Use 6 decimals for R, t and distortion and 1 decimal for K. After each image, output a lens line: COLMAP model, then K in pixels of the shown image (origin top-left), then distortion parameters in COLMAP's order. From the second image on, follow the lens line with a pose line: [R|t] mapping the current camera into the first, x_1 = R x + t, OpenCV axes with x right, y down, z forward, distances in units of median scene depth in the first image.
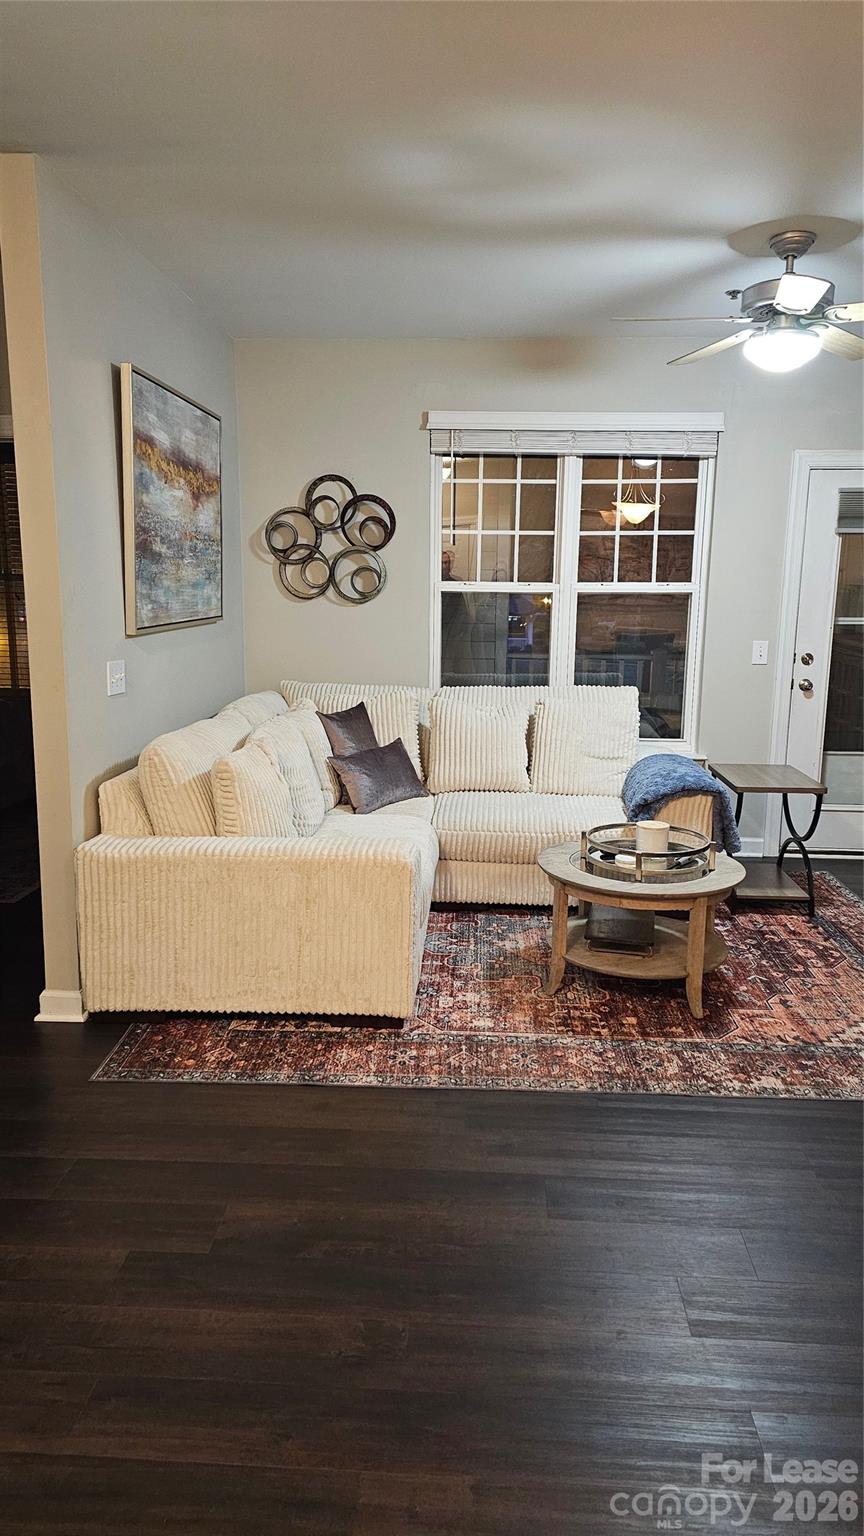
lens RADIAL K [[1039.7, 0, 432.8], [0, 1039.7, 766.6], [0, 0, 1]] dist [0.035305, -0.007768]
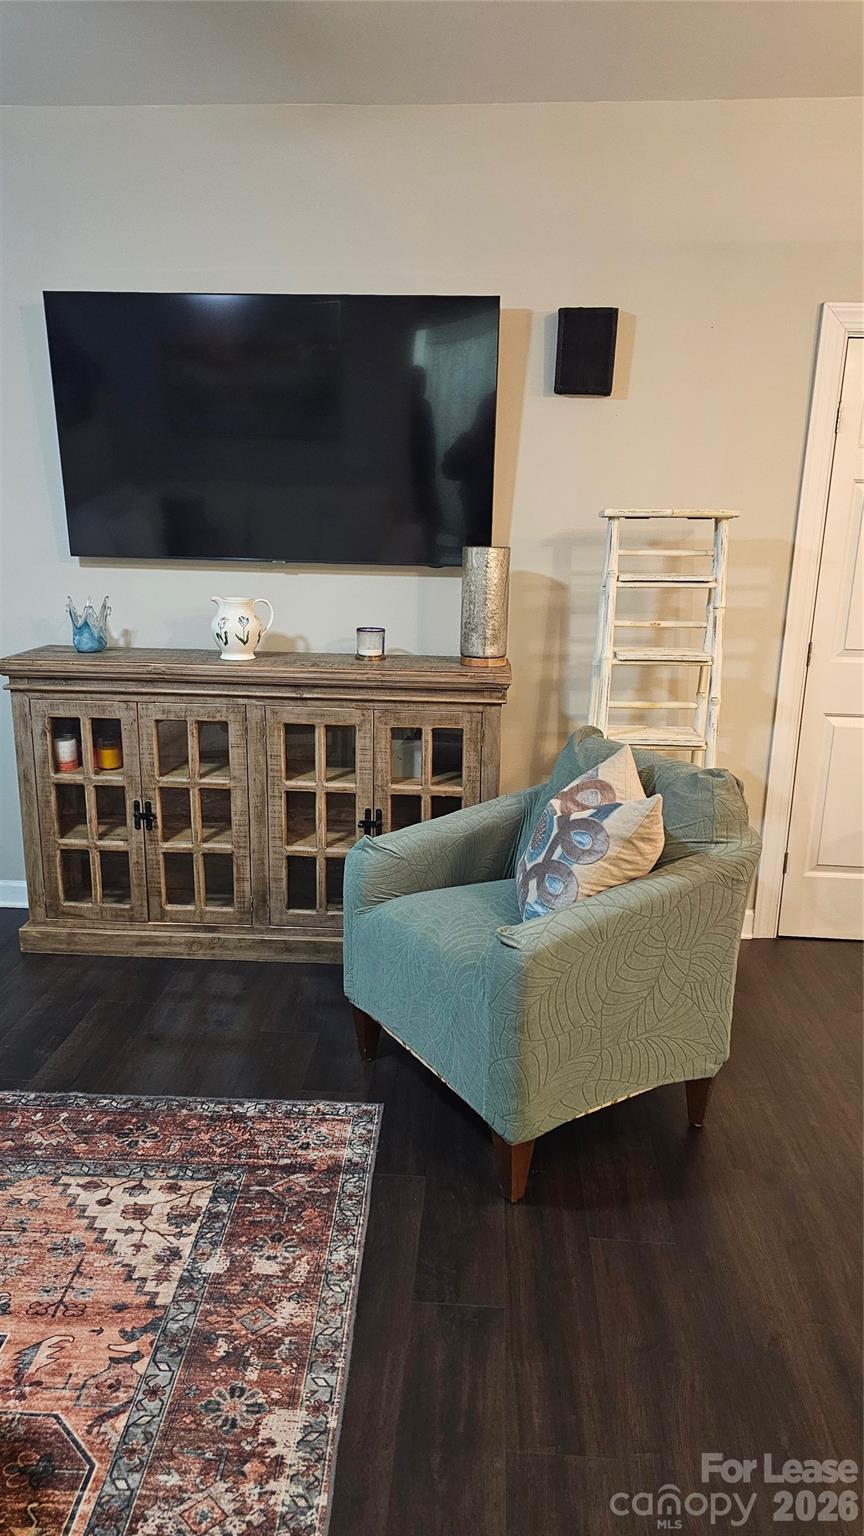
lens RADIAL K [[1039.7, 0, 427.2], [0, 1039.7, 766.5], [0, 0, 1]] dist [0.035305, -0.007768]
pose [[0.002715, -0.246807, 0.969061, -0.114961], [0.157880, 0.957016, 0.243297, -0.138279], [-0.987454, 0.152335, 0.041565, 0.793443]]
